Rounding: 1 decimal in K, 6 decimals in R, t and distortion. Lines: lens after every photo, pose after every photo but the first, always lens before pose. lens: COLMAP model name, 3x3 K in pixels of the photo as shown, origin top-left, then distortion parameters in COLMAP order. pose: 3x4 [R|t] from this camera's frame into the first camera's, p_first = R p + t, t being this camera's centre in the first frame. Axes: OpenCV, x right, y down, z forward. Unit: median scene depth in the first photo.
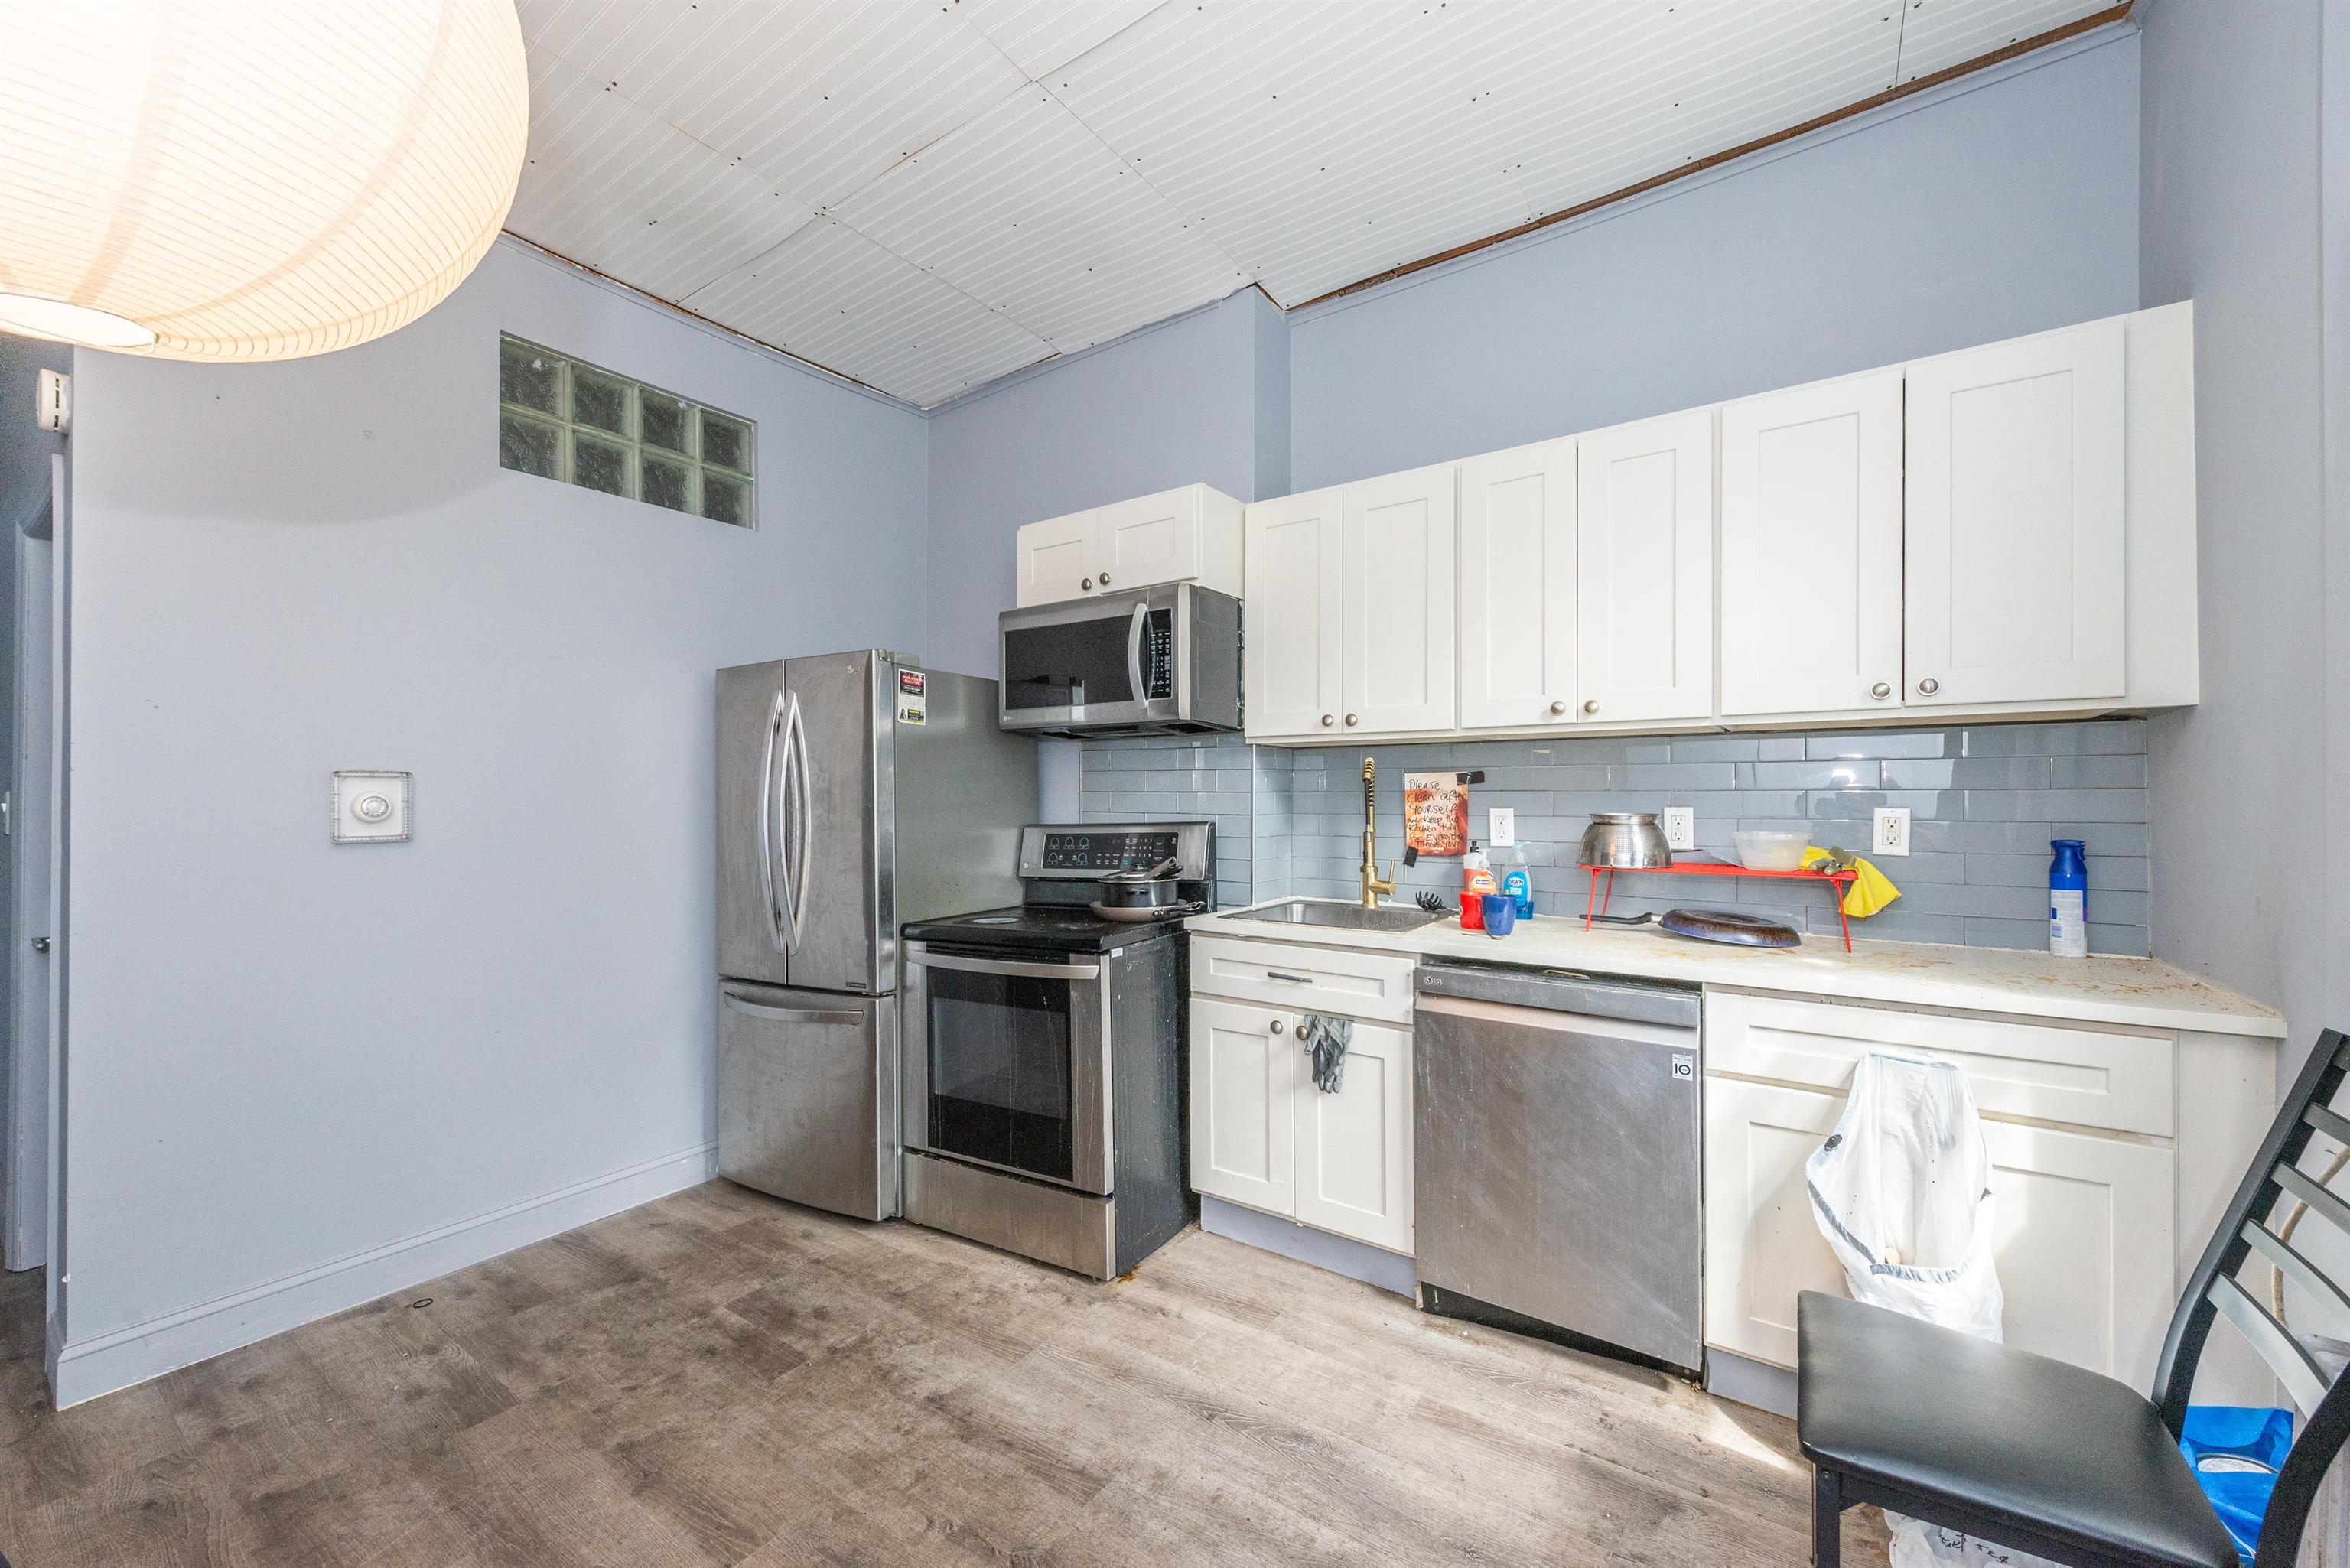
lens RADIAL K [[918.5, 0, 1175.1], [0, 918.5, 798.8], [0, 0, 1]] dist [0.009059, -0.000604]
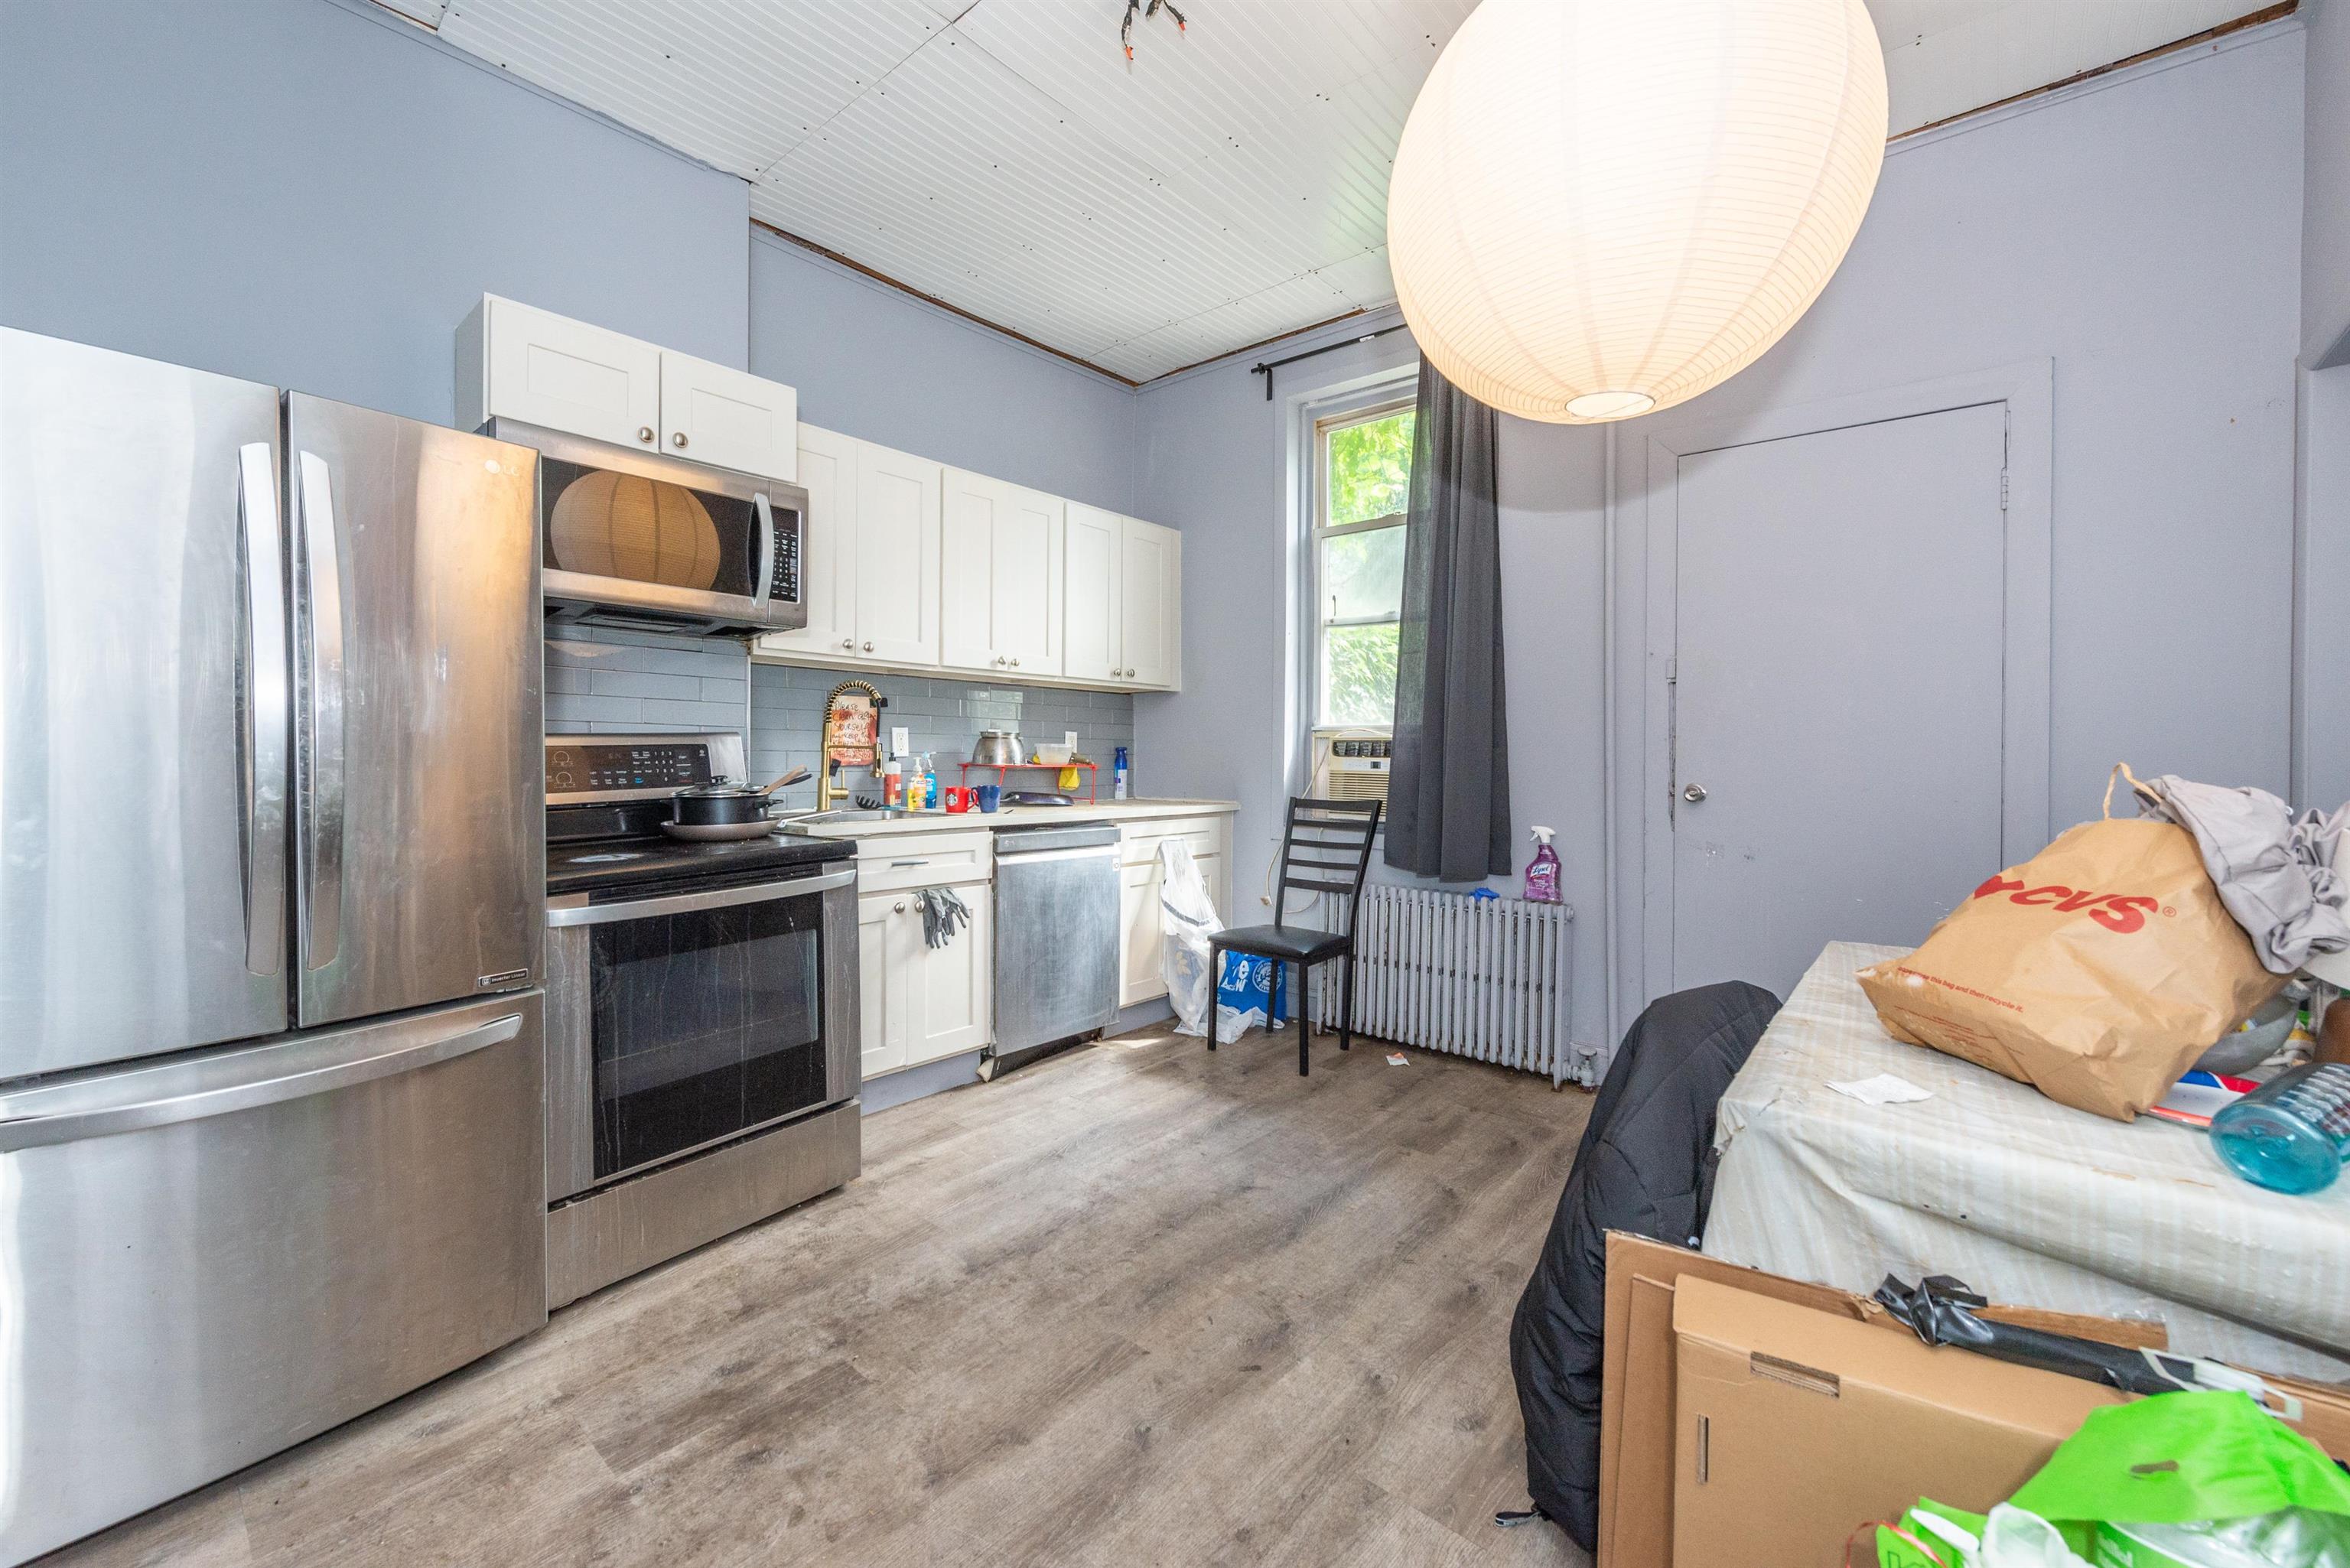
lens RADIAL K [[918.5, 0, 1177.3], [0, 918.5, 770.8], [0, 0, 1]] dist [0.009059, -0.000604]
pose [[0.110868, -0.016143, 0.993704, -1.080051], [-0.005654, 0.999842, 0.016873, 0.057347], [-0.993819, -0.007489, 0.110759, 0.562415]]
